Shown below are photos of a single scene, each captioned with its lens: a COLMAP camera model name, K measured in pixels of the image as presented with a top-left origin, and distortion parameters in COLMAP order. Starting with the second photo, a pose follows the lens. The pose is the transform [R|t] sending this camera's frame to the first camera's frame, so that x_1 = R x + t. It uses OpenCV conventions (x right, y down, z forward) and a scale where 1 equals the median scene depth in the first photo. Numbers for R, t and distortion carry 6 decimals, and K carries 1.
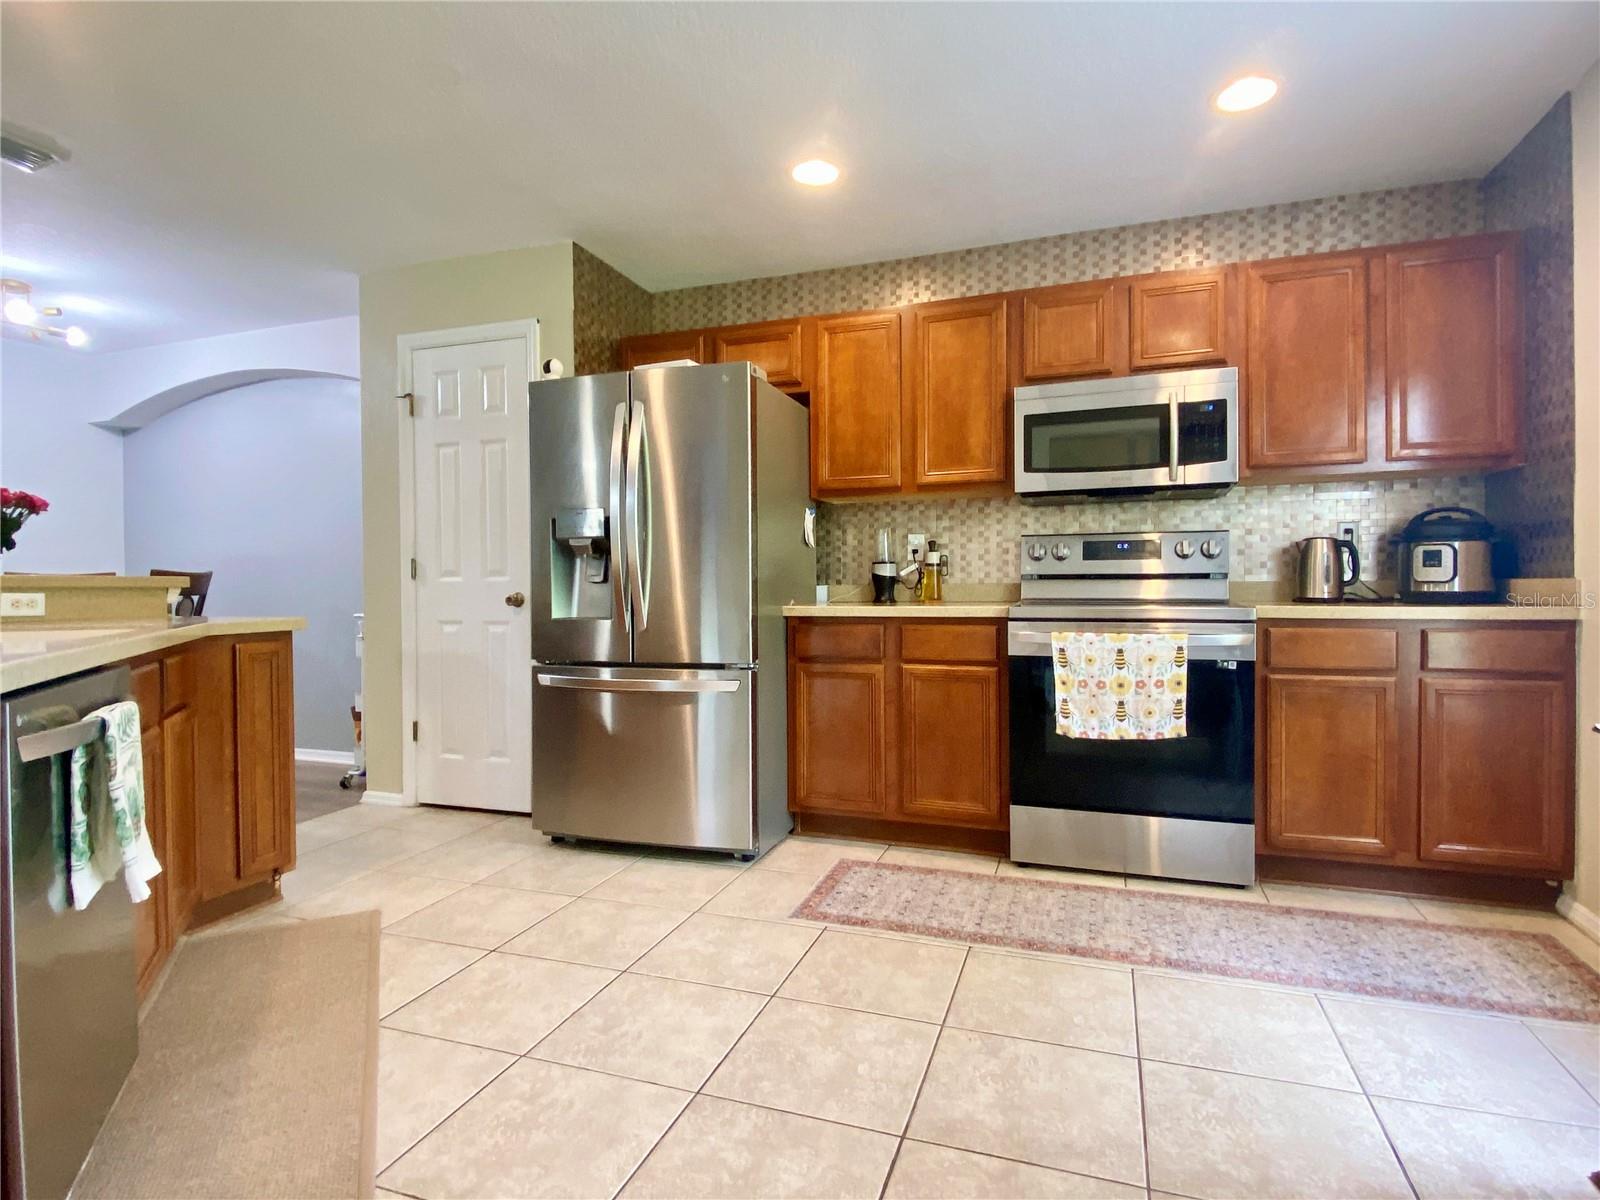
lens RADIAL K [[840.4, 0, 800.0], [0, 840.4, 600.0], [0, 0, 1]] dist [0.056210, -0.059586]
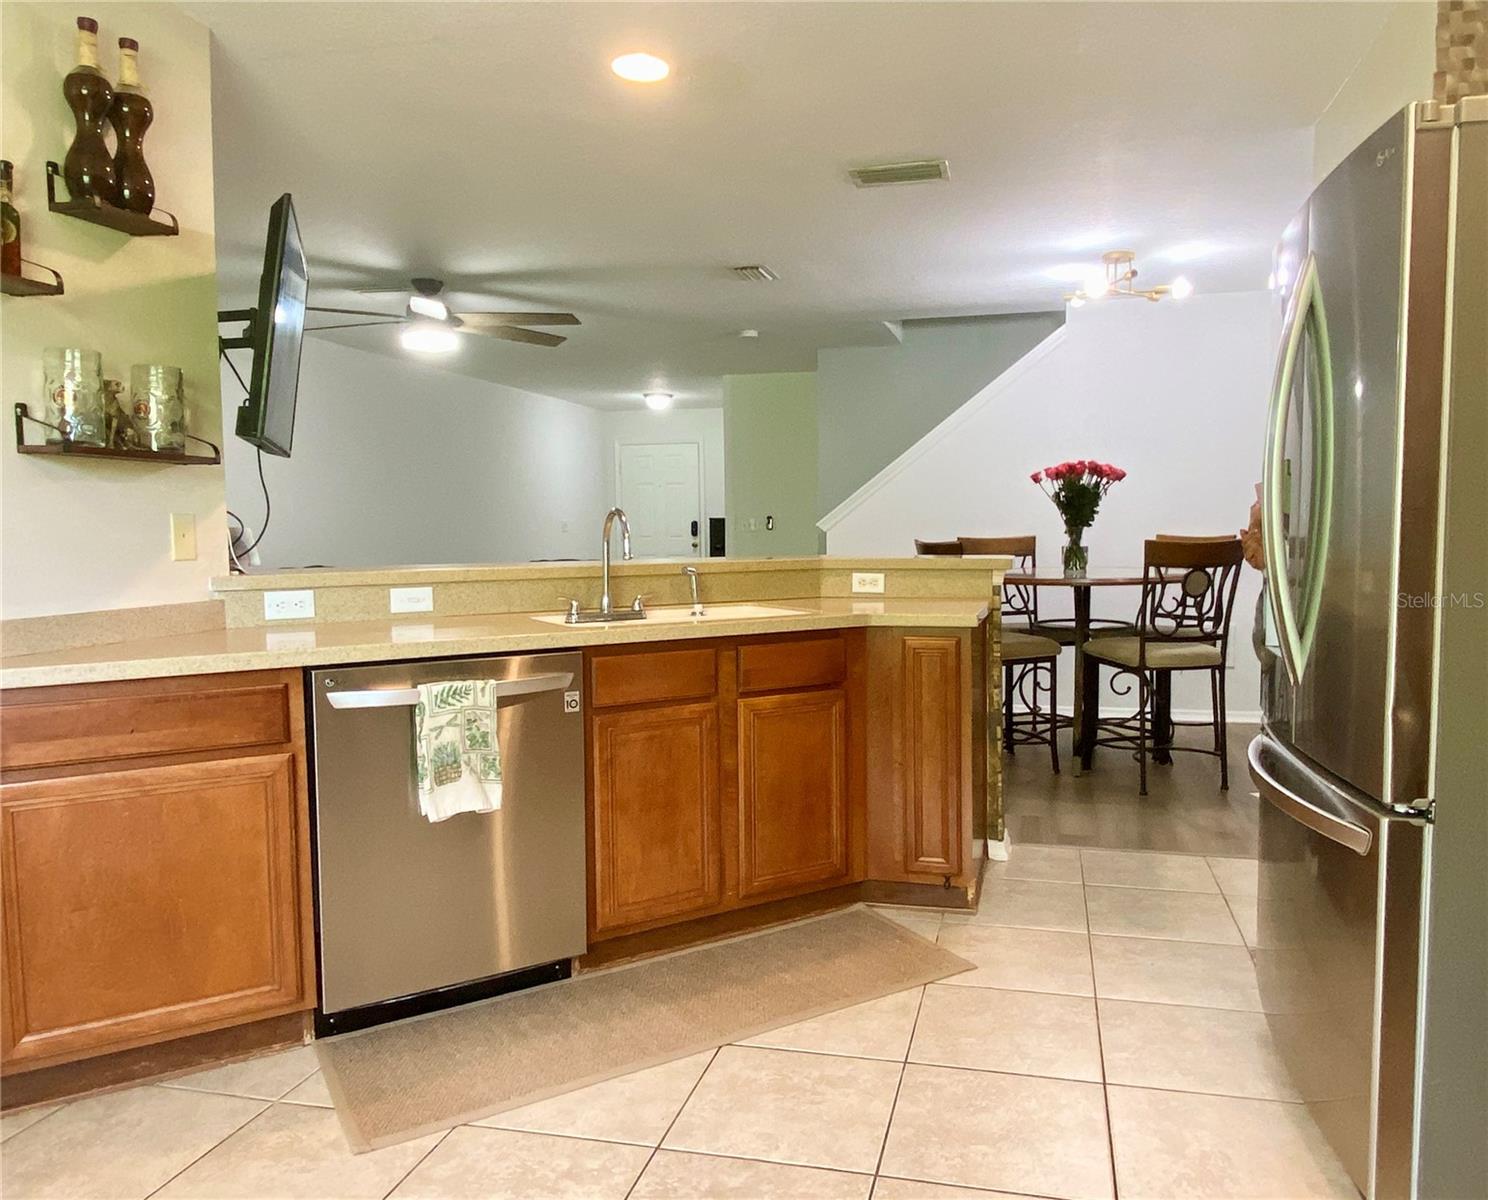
lens RADIAL K [[1061.9, 0, 790.0], [0, 1061.9, 606.3], [0, 0, 1]] dist [0.066677, -0.074314]
pose [[0.114592, 0.081417, -0.990071, 0.400557], [-0.012799, 0.996674, 0.080479, -0.059890], [0.993330, 0.003449, 0.115253, 0.544322]]
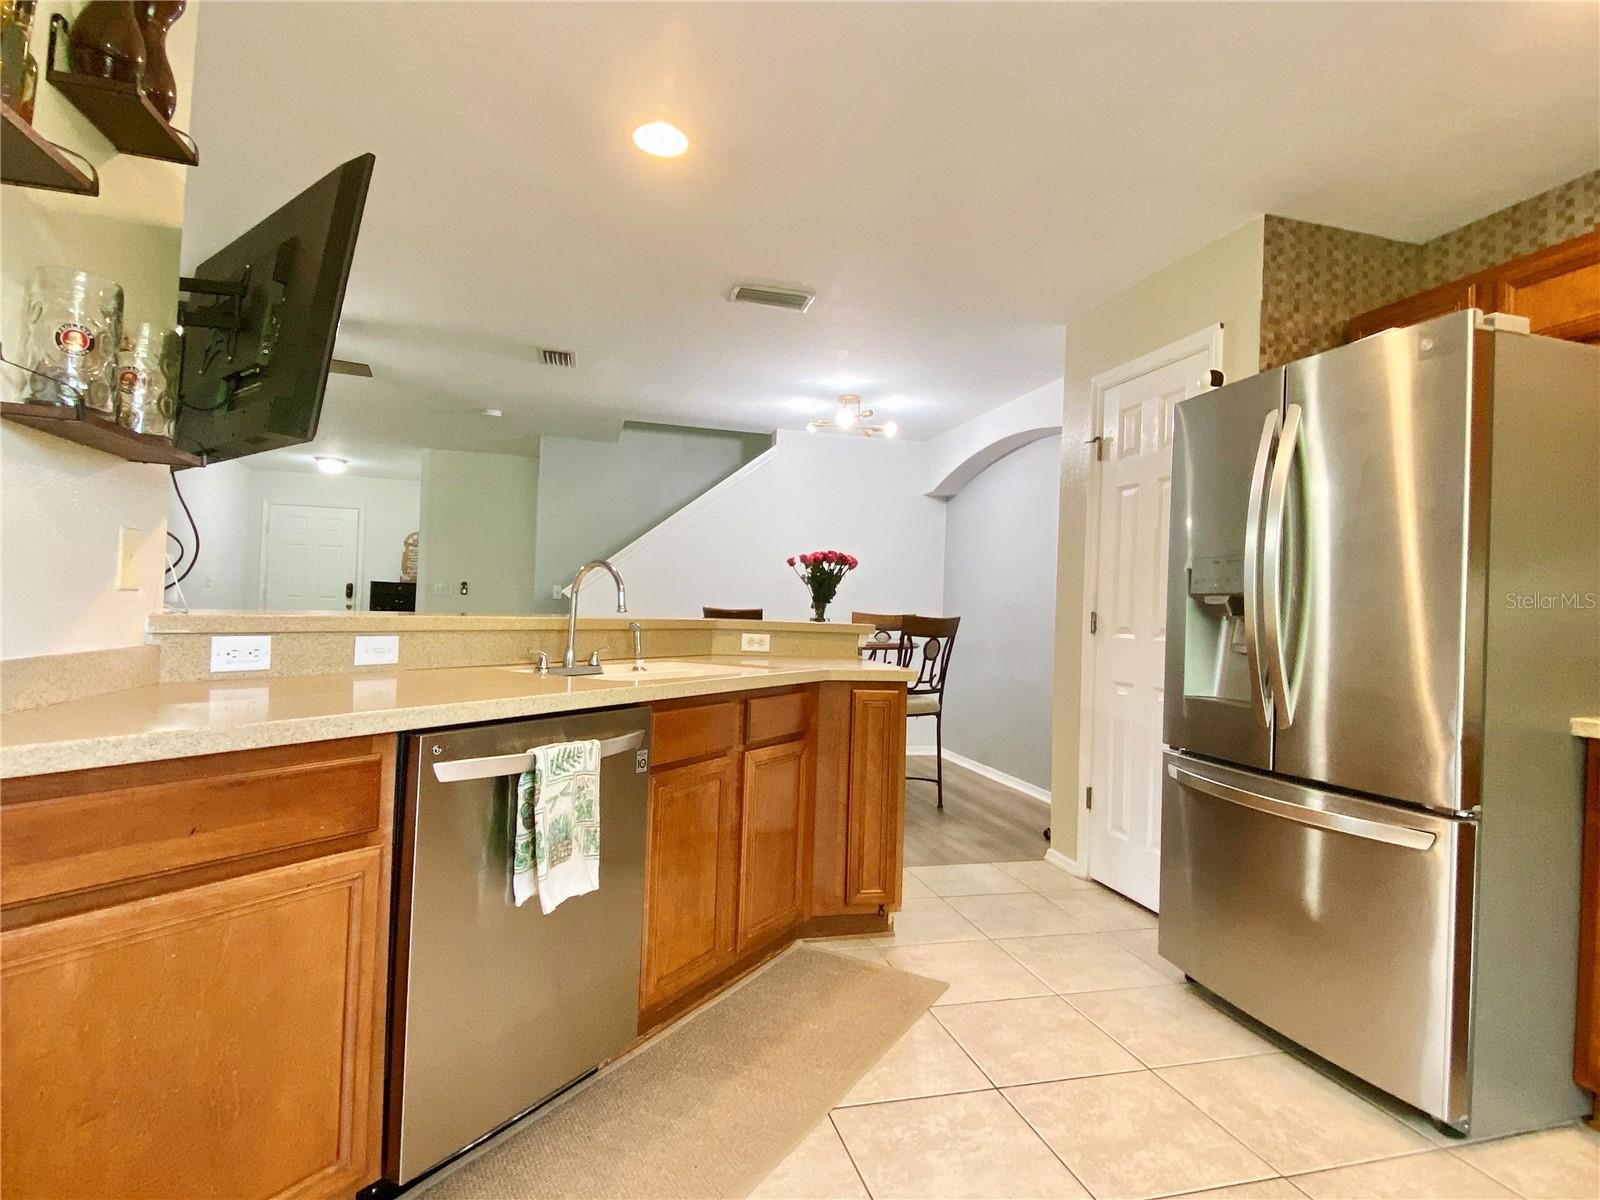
lens RADIAL K [[850.7, 0, 800.0], [0, 850.7, 600.0], [0, 0, 1]] dist [0.037836, -0.031418]
pose [[0.566592, 0.017351, -0.823816, 0.154577], [-0.056243, 0.998261, -0.017657, -0.031114], [0.822077, 0.056338, 0.566582, 0.230021]]
